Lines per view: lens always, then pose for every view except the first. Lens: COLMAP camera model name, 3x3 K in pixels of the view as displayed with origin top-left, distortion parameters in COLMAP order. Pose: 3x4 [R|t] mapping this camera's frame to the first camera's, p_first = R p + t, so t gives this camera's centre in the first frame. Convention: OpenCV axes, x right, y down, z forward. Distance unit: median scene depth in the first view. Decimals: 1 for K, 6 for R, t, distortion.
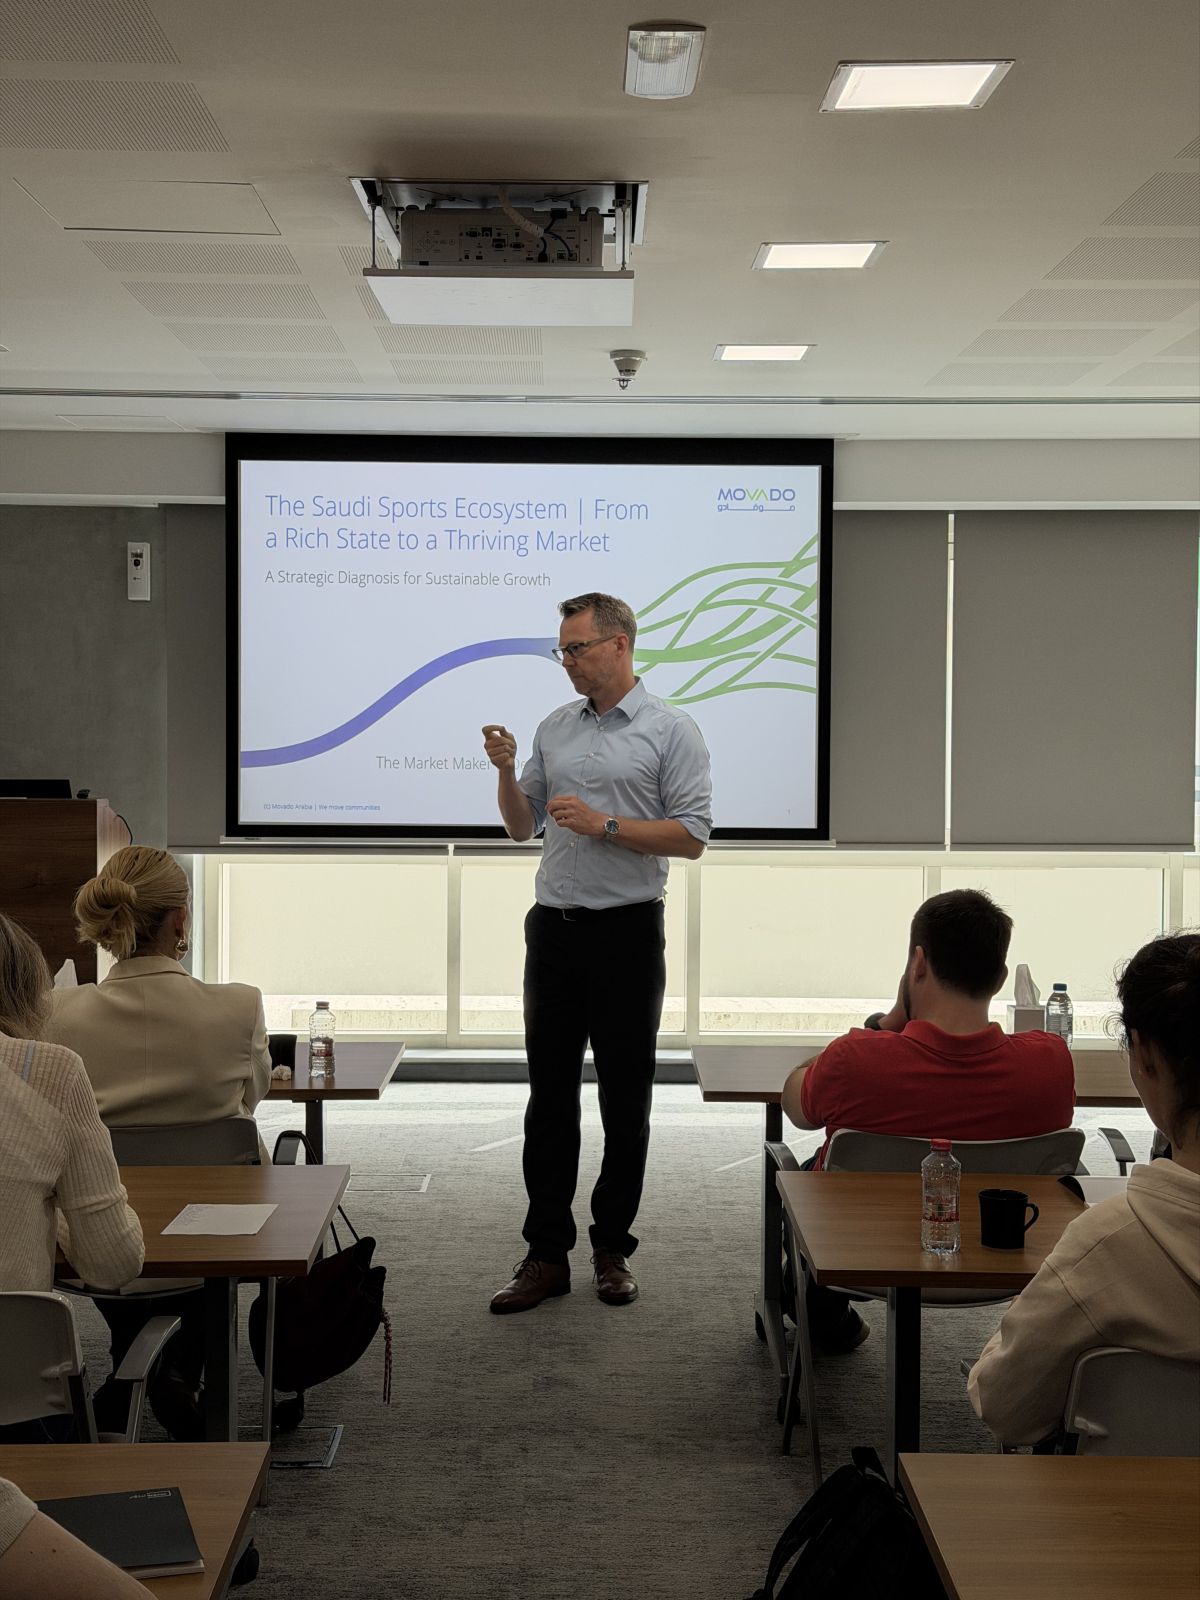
lens RADIAL K [[2219.7, 0, 609.3], [0, 2219.7, 796.9], [0, 0, 1]] dist [0.021265, 0.000000]
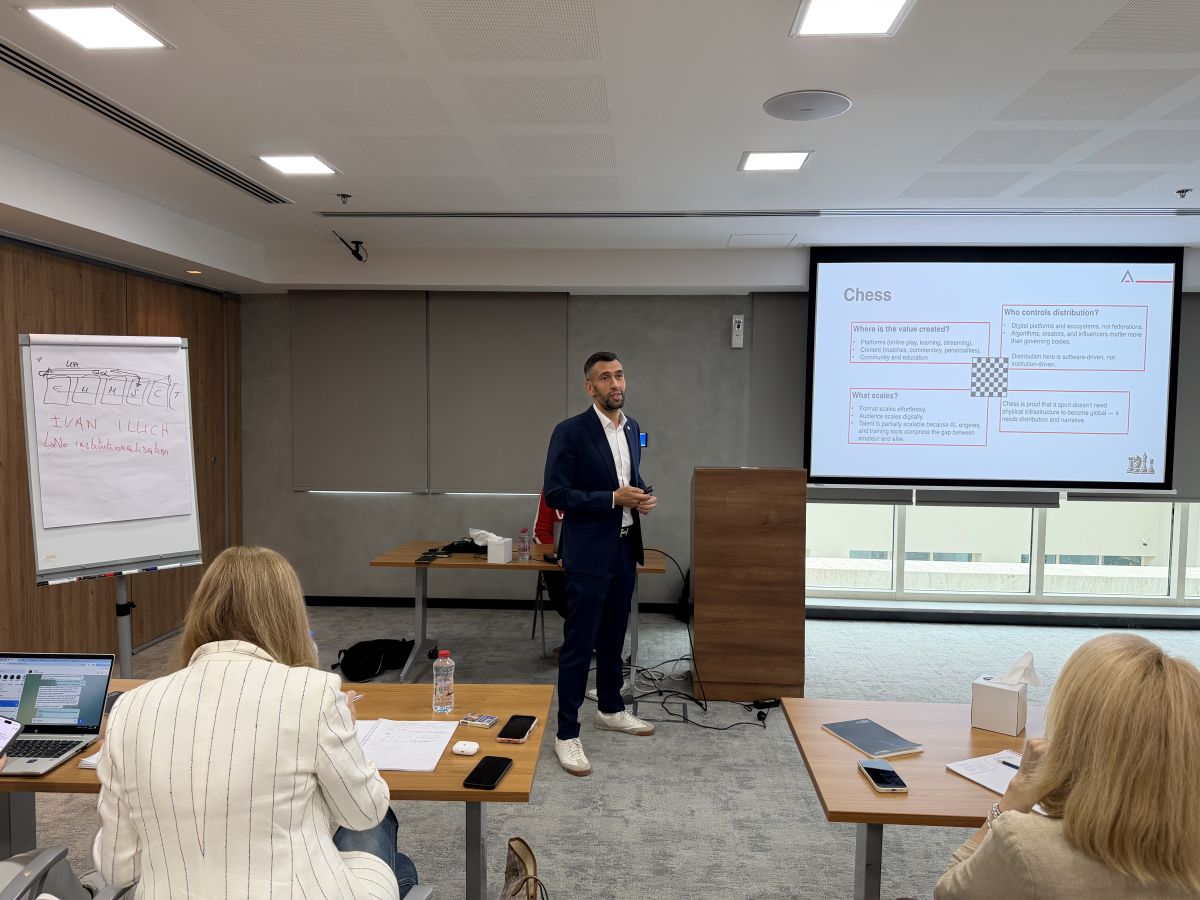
lens RADIAL K [[859.9, 0, 599.8], [0, 859.9, 454.0], [0, 0, 1]] dist [0.011265, -0.026657]
pose [[0.996675, 0.005668, -0.081286, -0.278720], [-0.004168, 0.999818, 0.018613, -0.017210], [0.081377, -0.018212, 0.996517, 0.325533]]
